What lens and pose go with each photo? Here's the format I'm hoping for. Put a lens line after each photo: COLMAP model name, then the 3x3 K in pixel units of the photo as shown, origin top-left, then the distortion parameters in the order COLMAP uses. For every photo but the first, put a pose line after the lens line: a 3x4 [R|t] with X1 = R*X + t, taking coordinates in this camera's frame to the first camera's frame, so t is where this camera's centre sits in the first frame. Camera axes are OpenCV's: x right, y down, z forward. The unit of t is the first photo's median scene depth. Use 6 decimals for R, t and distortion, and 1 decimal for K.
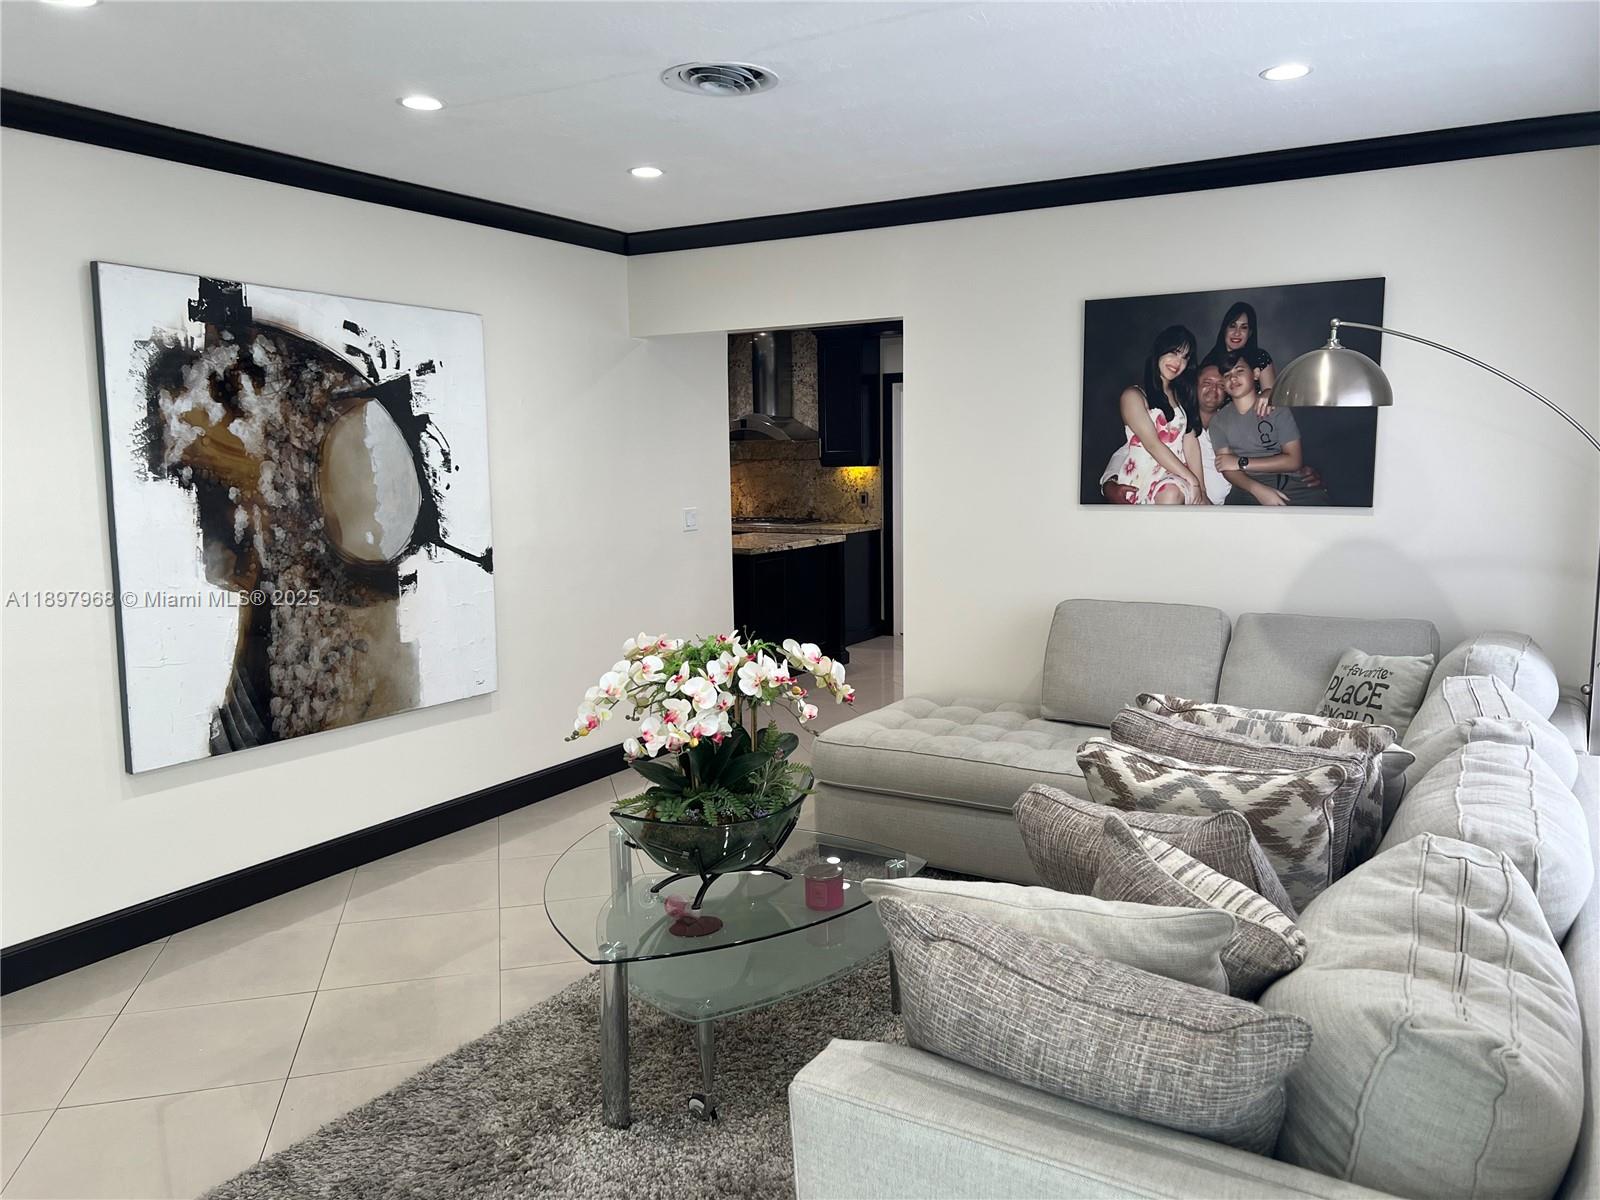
lens RADIAL K [[1210.9, 0, 805.7], [0, 1210.9, 601.1], [0, 0, 1]] dist [0.039534, -0.050903]
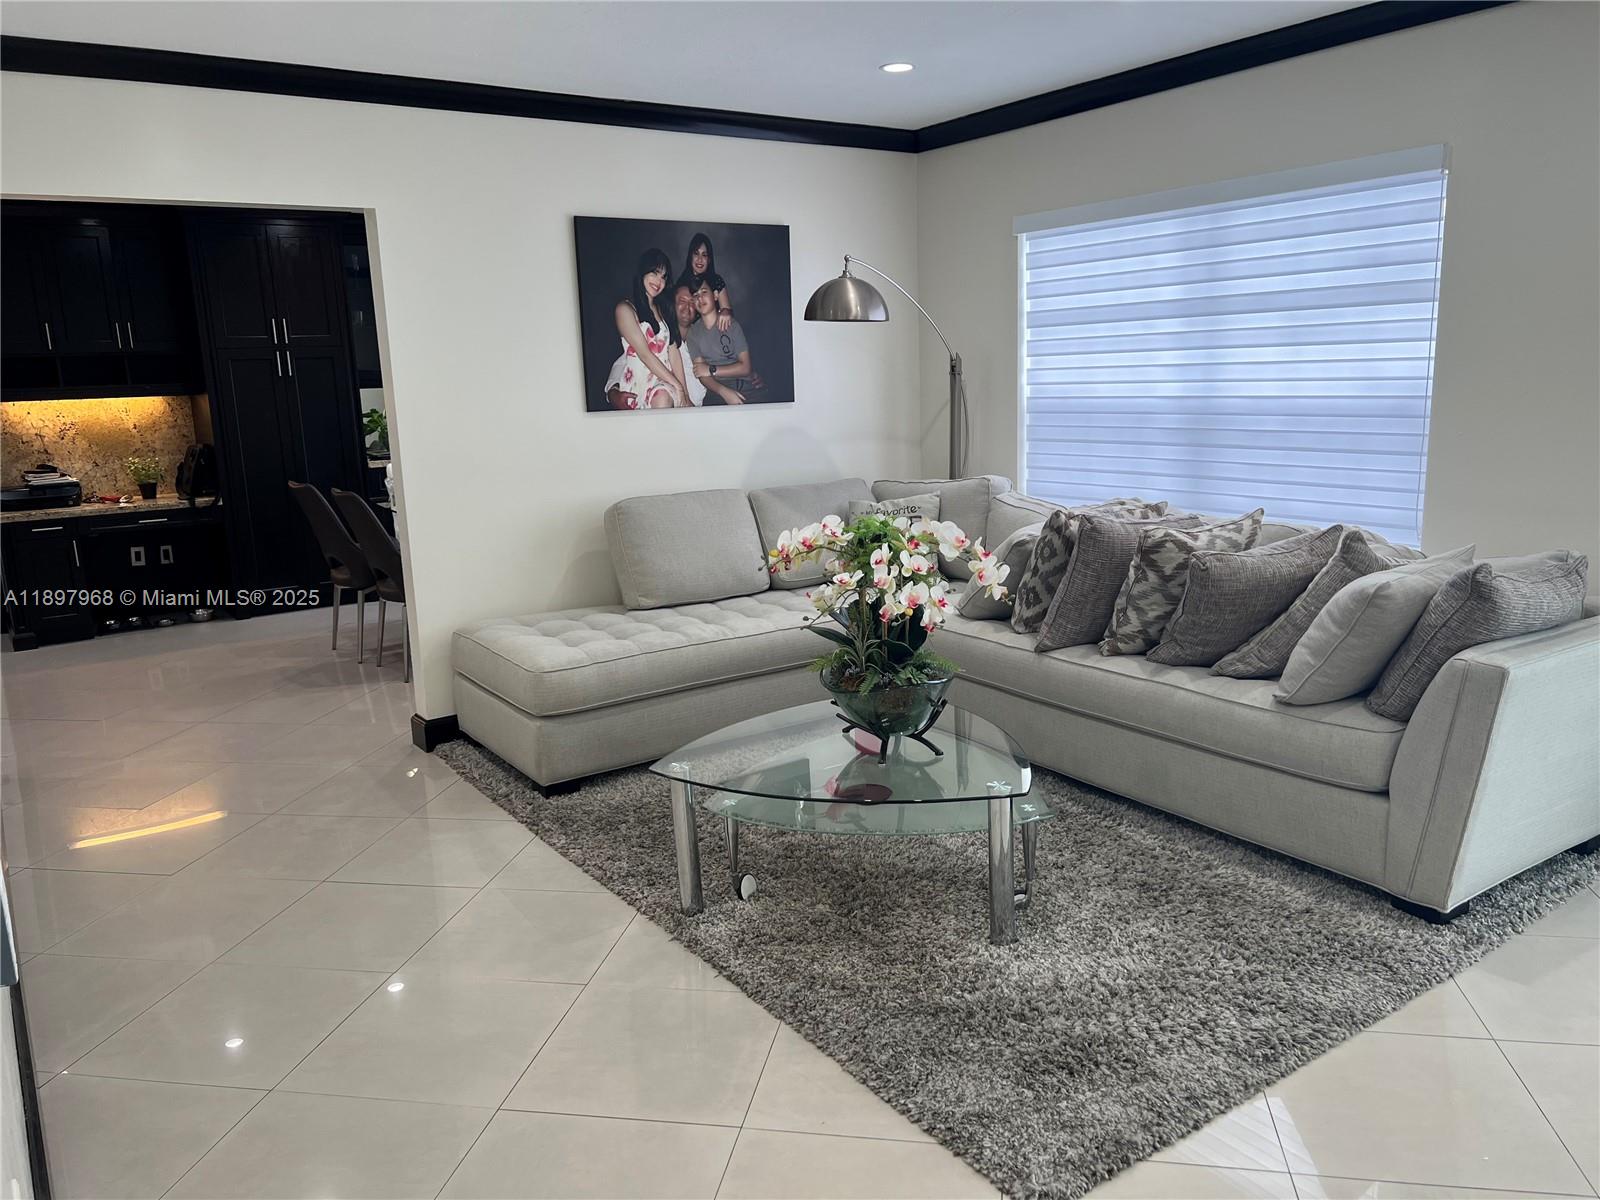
lens RADIAL K [[1210.9, 0, 801.9], [0, 1210.9, 609.9], [0, 0, 1]] dist [0.039534, -0.050903]
pose [[0.434120, -0.177256, 0.883244, -0.695352], [0.135835, 0.982121, 0.130335, -0.024261], [-0.890555, 0.063395, 0.450436, 0.387311]]
